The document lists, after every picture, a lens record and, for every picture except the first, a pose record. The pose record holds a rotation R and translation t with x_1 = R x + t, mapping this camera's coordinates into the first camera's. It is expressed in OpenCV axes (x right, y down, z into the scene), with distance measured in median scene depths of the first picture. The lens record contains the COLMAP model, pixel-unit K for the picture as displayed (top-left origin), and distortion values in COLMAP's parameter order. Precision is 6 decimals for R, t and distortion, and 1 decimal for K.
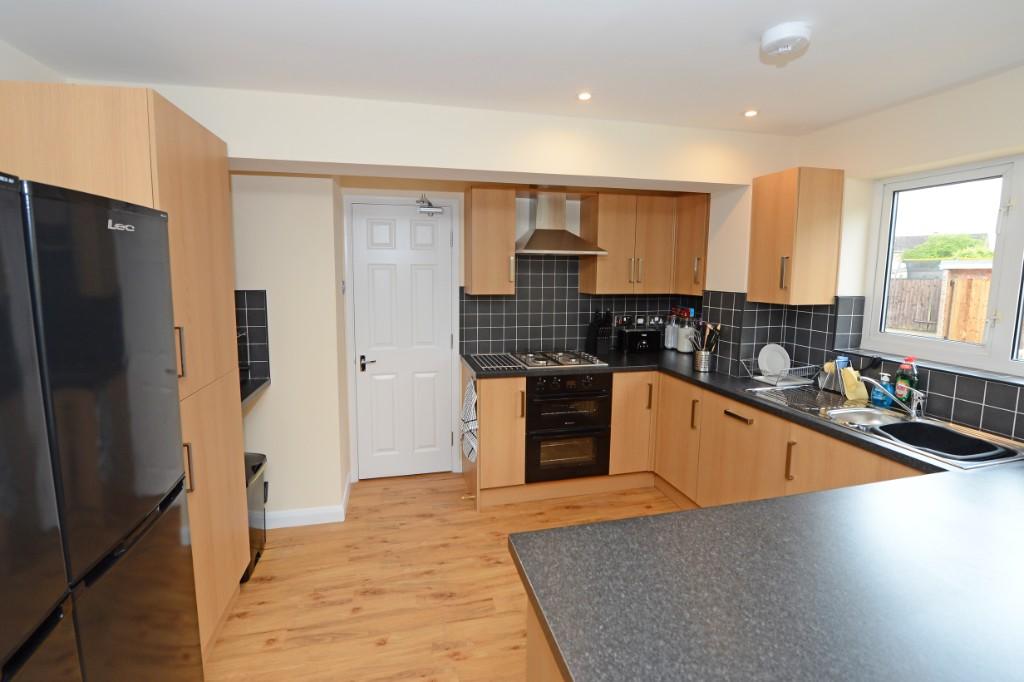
lens RADIAL K [[412.5, 0, 512.0], [0, 412.5, 341.0], [0, 0, 1]] dist [-0.013802, -0.000205]
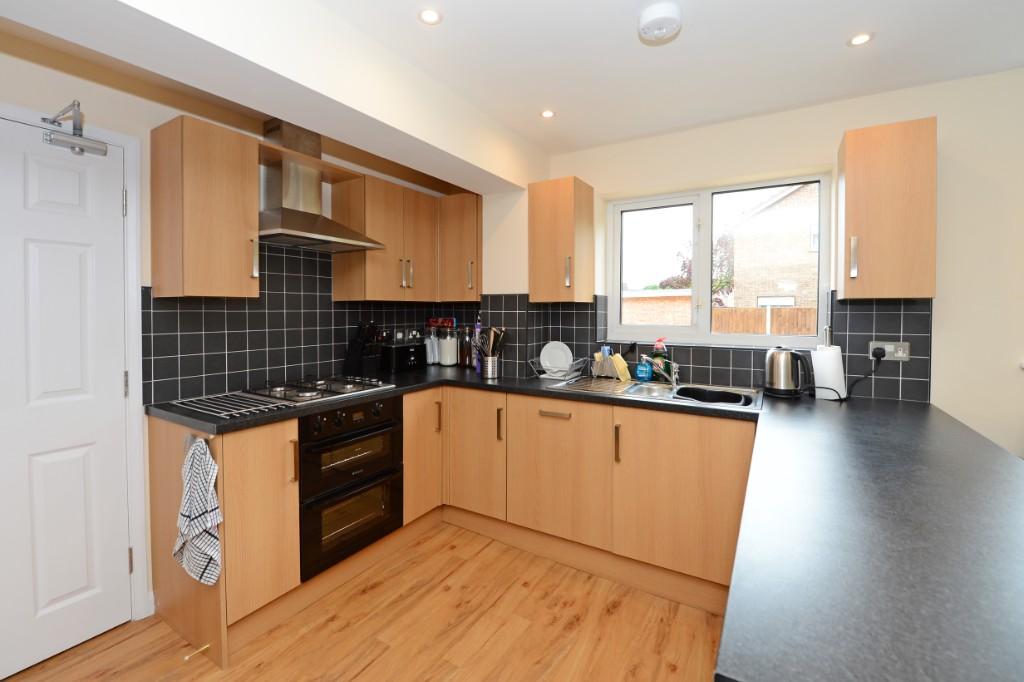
lens RADIAL K [[421.5, 0, 513.0], [0, 421.5, 329.1], [0, 0, 1]] dist [-0.019218, -0.000376]
pose [[0.728902, -0.044182, 0.683190, -0.155074], [0.115506, 0.991546, -0.059111, 0.023576], [-0.674803, 0.121999, 0.727844, 0.241797]]
